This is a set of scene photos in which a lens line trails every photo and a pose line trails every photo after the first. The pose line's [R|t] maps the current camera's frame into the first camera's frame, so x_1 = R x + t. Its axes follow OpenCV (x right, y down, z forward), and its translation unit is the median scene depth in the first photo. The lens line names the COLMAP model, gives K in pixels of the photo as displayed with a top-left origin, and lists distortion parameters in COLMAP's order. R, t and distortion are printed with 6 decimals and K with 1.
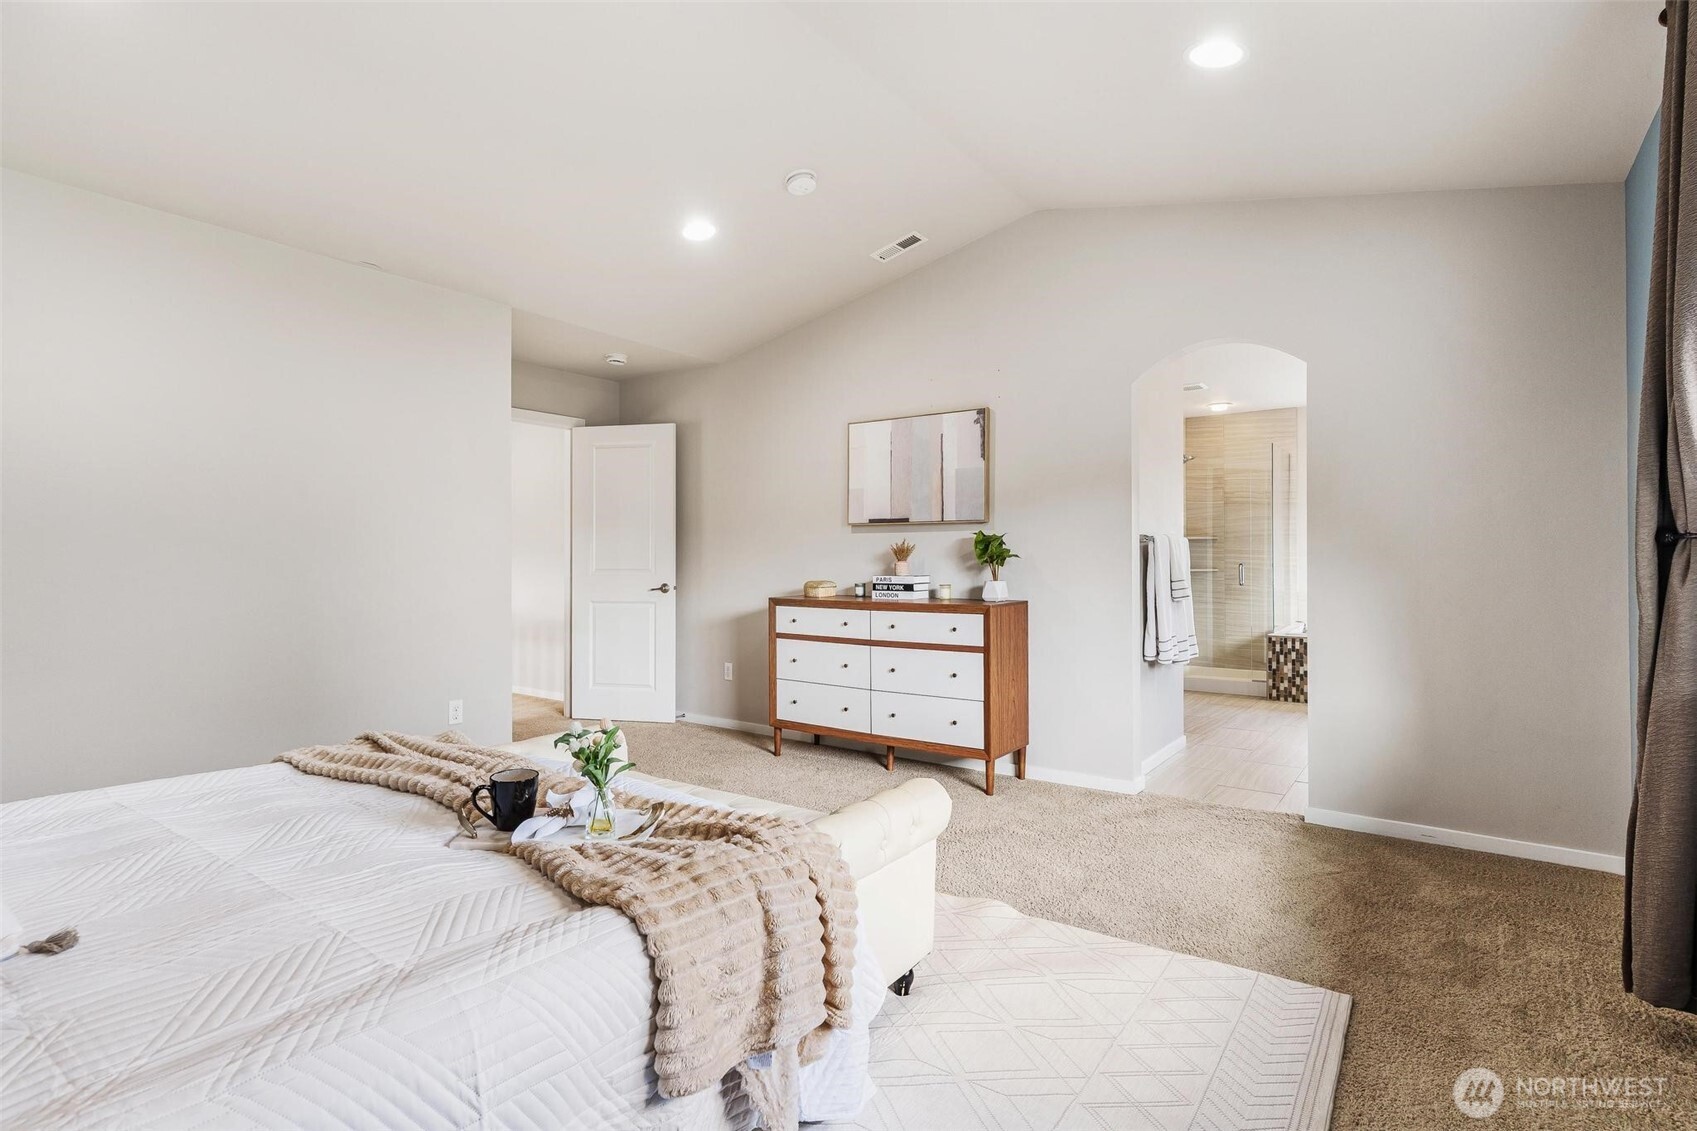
lens RADIAL K [[821.6, 0, 854.0], [0, 821.6, 561.7], [0, 0, 1]] dist [0.010312, -0.000941]
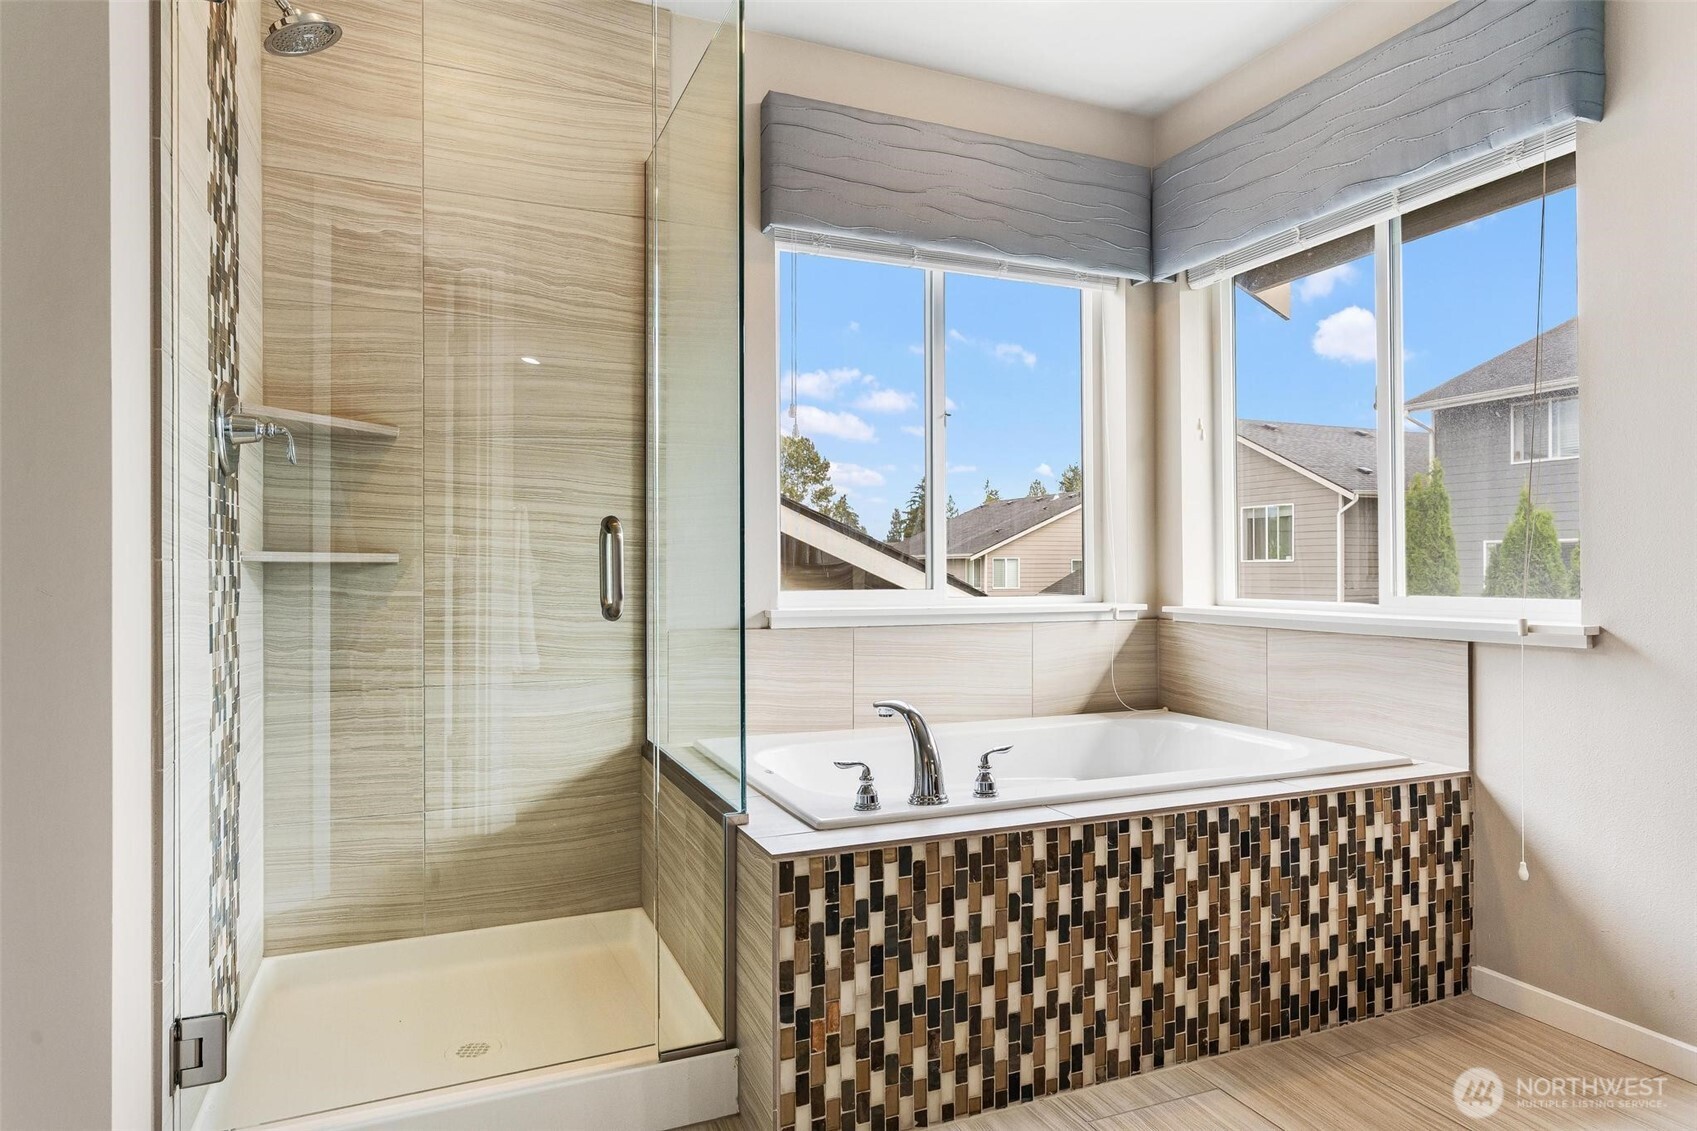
lens RADIAL K [[1027.4, 0, 851.5], [0, 1027.4, 583.3], [0, 0, 1]] dist [0.001976, -0.002435]
pose [[0.510107, 0.003623, 0.860103, 0.290725], [0.007395, 0.999936, -0.008597, 0.023398], [-0.860079, 0.010746, 0.510048, 0.859351]]
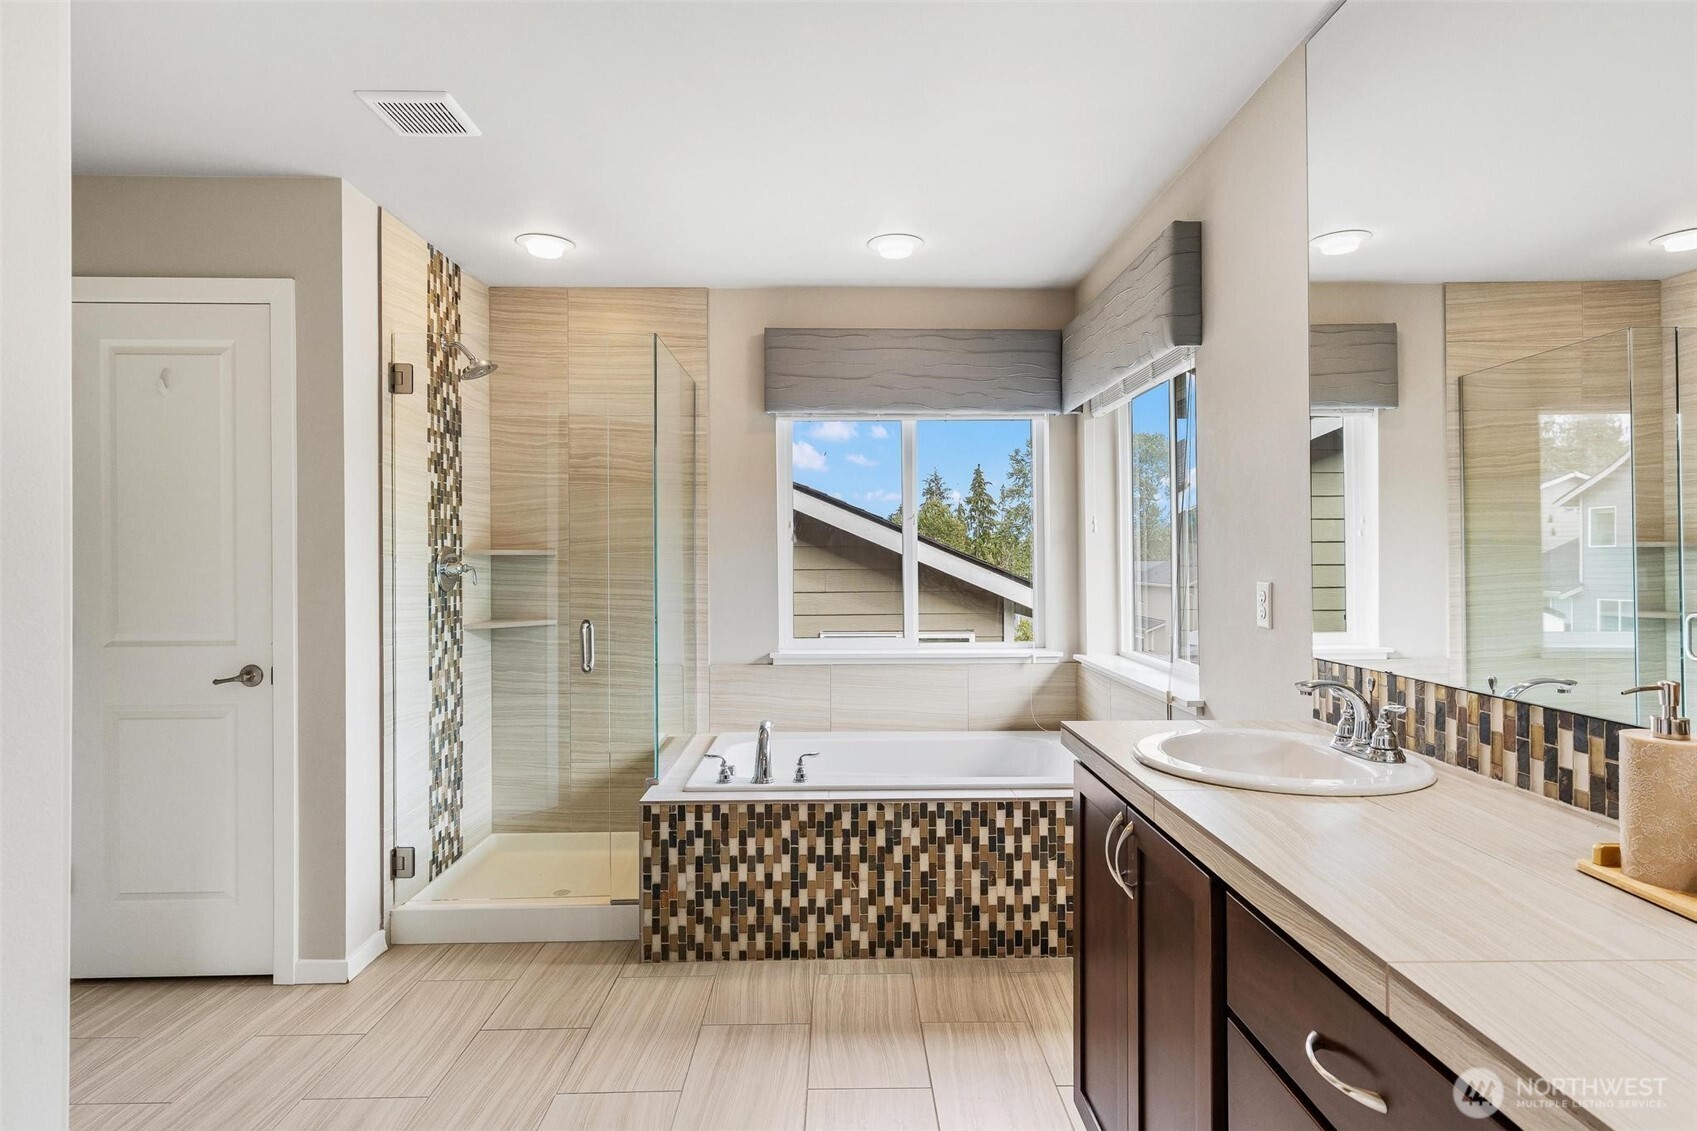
lens RADIAL K [[963.5, 0, 852.3], [0, 963.5, 563.6], [0, 0, 1]] dist [0.012178, 0.001100]
pose [[0.804865, 0.002561, 0.593453, 0.308005], [0.002815, 0.999963, -0.008133, -0.022895], [-0.593452, 0.008217, 0.804828, 0.564466]]
